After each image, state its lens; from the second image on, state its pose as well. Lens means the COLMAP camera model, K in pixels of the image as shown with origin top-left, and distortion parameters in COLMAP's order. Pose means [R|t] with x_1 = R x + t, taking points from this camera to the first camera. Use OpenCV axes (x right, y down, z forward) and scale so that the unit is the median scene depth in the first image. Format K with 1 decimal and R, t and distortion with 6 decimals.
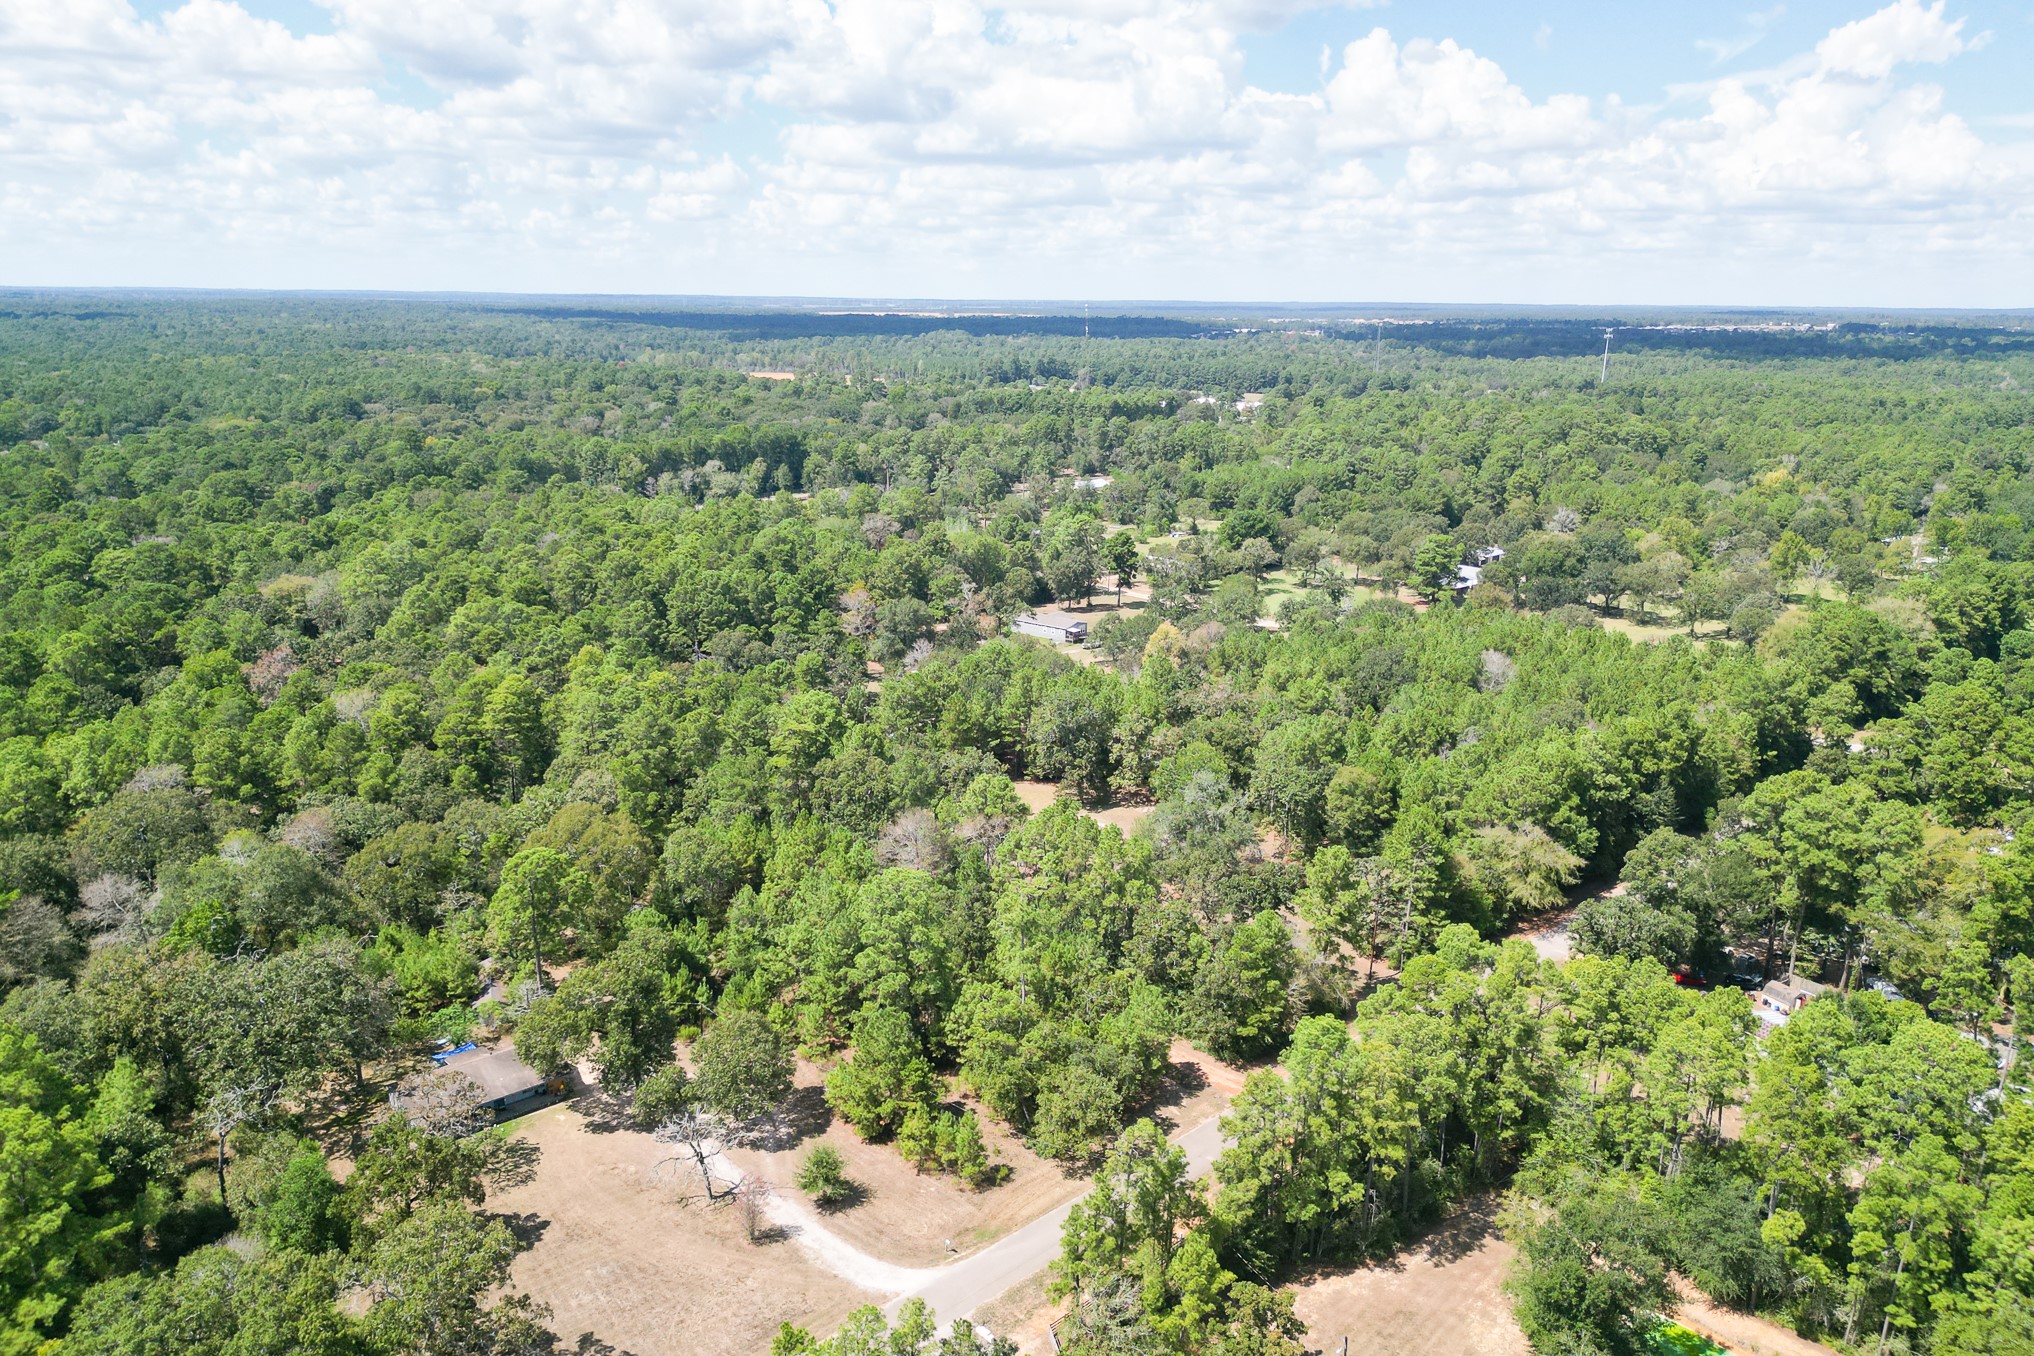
lens RADIAL K [[1473.6, 0, 1028.3], [0, 1473.6, 680.2], [0, 0, 1]] dist [0.065264, -0.062568]
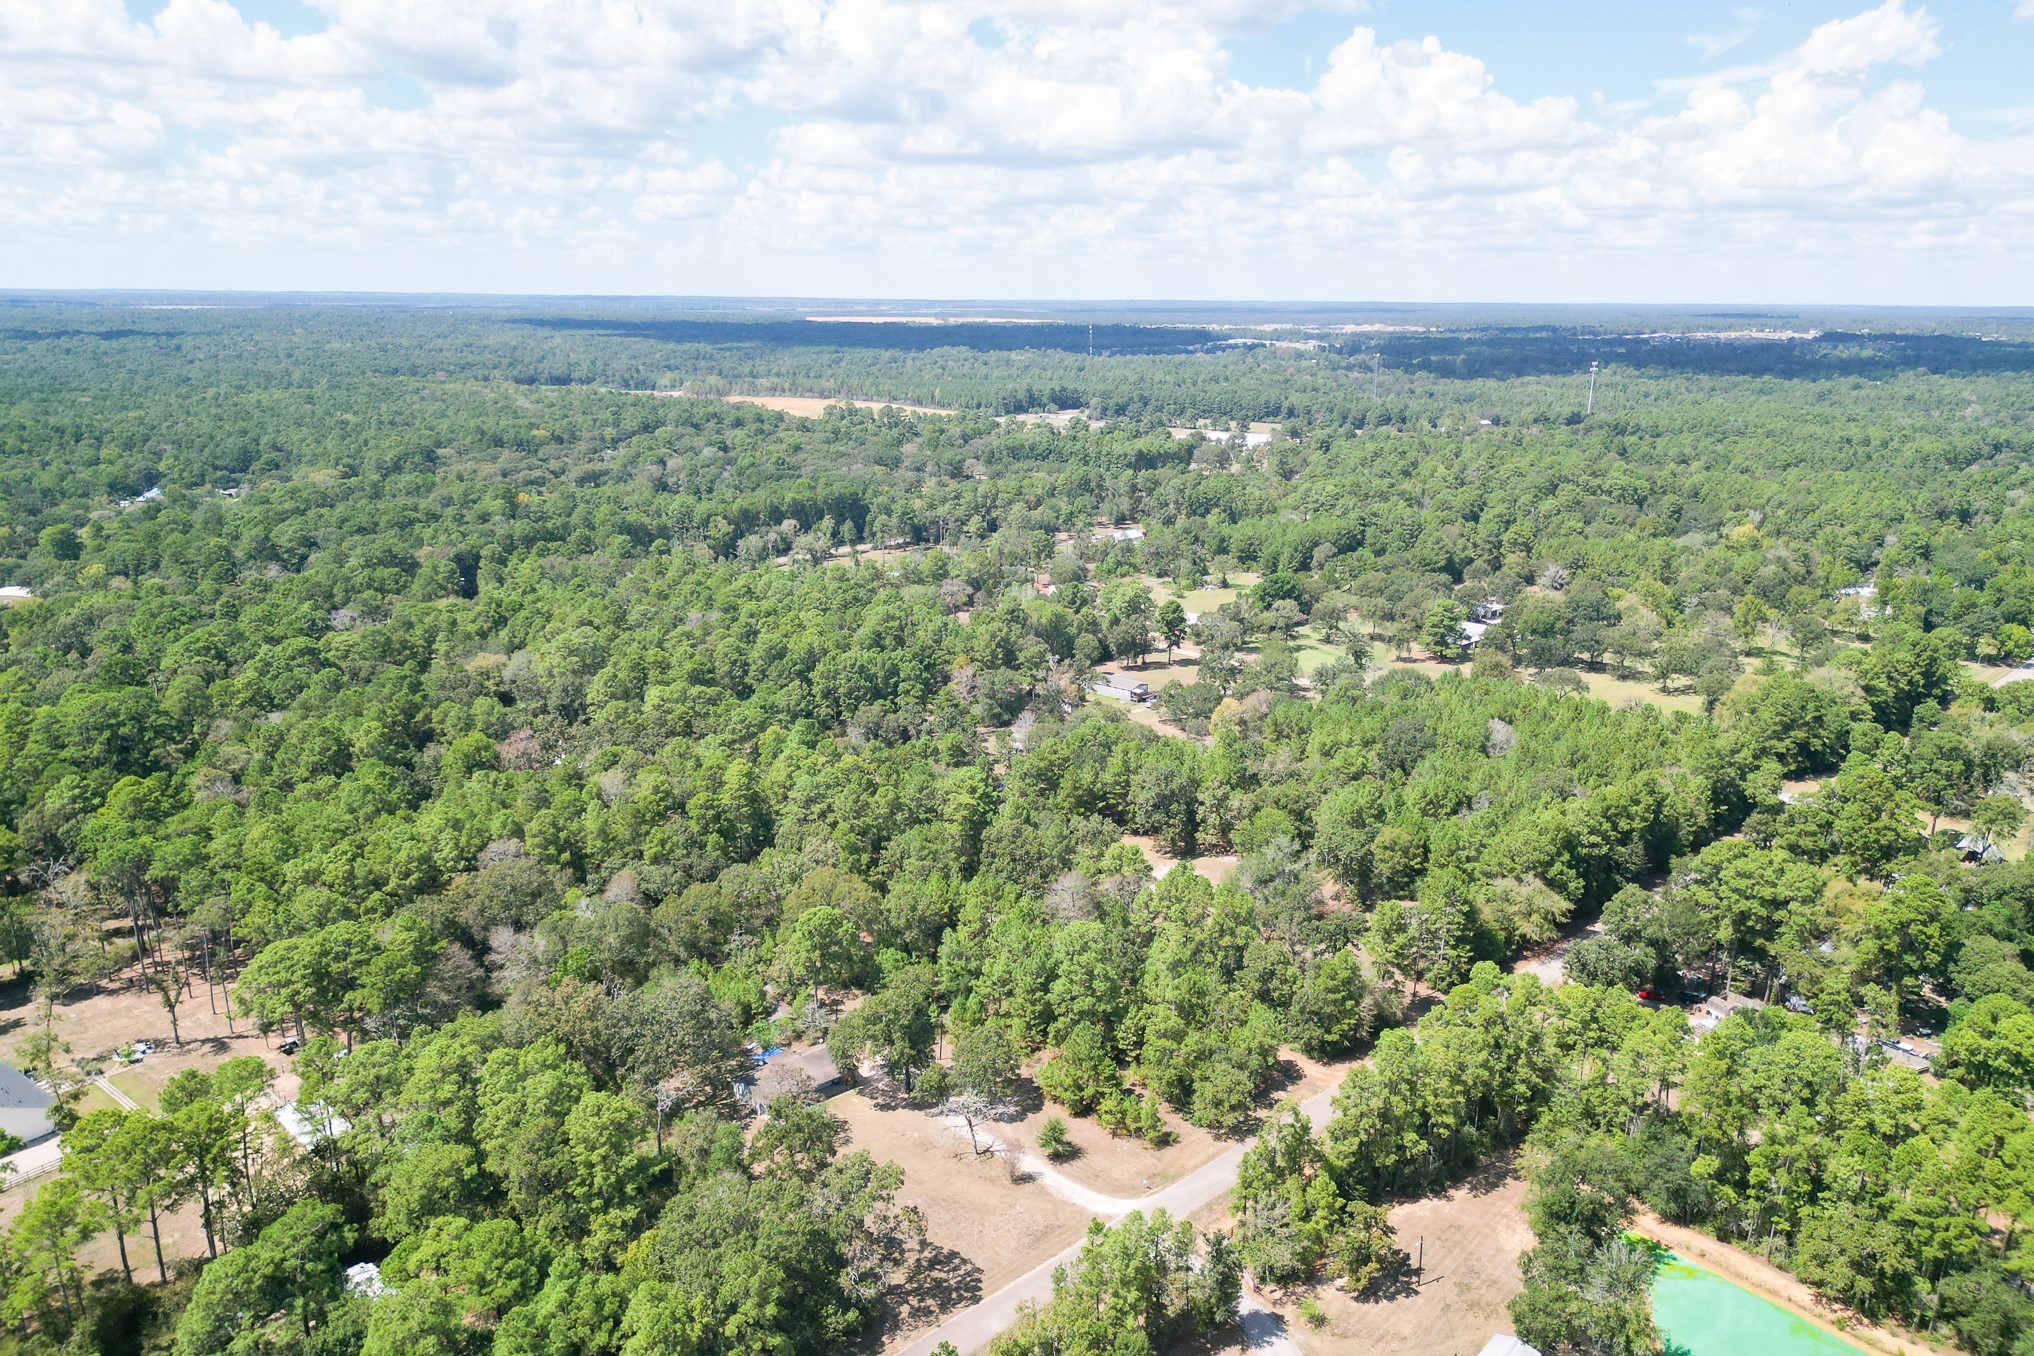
lens RADIAL K [[1473.6, 0, 1028.3], [0, 1473.6, 680.2], [0, 0, 1]] dist [0.065264, -0.062568]
pose [[0.999967, -0.004368, 0.006871, -0.101838], [0.004358, 0.999989, 0.001507, -0.071121], [-0.006878, -0.001477, 0.999975, -0.272532]]
